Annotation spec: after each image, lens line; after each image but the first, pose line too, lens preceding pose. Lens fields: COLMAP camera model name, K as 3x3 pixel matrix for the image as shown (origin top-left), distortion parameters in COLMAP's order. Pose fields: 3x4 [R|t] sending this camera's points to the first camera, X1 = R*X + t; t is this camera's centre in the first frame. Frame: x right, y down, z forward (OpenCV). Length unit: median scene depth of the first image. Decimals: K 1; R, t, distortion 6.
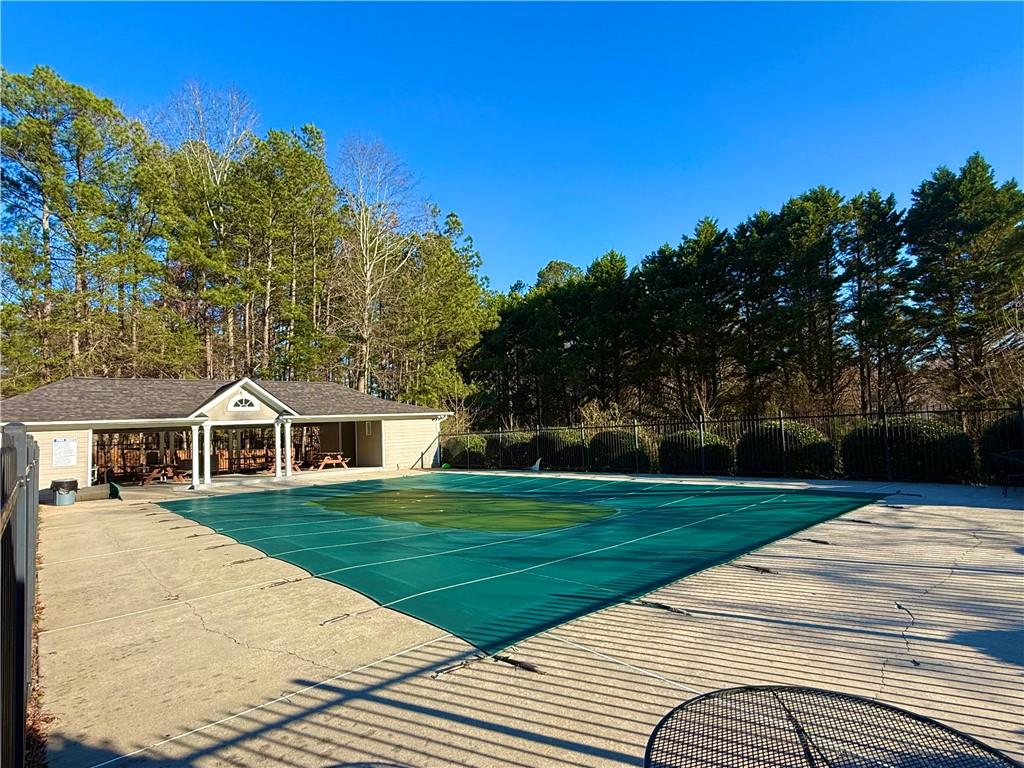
lens RADIAL K [[542.3, 0, 512.0], [0, 542.3, 384.0], [0, 0, 1]] dist [-0.001103, 0.000087]
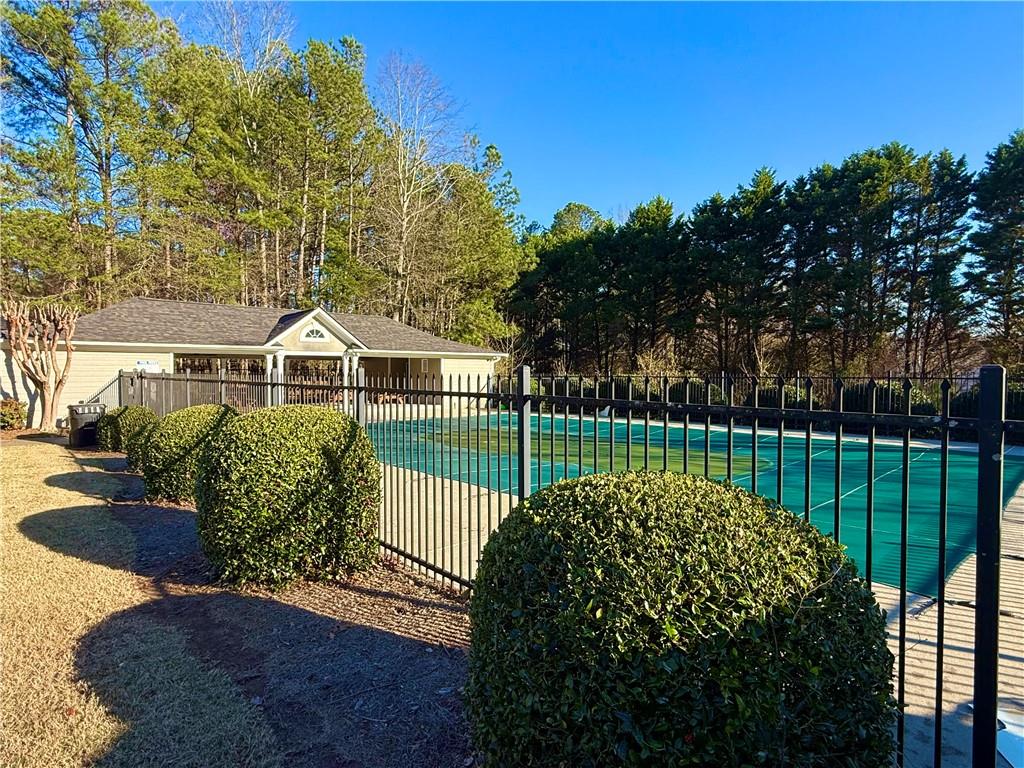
lens RADIAL K [[542.3, 0, 512.0], [0, 542.3, 384.0], [0, 0, 1]] dist [-0.001103, 0.000087]
pose [[0.998089, 0.049626, 0.036830, -0.125256], [-0.053194, 0.993235, 0.103223, 0.003698], [-0.031458, -0.104985, 0.993976, 0.004810]]
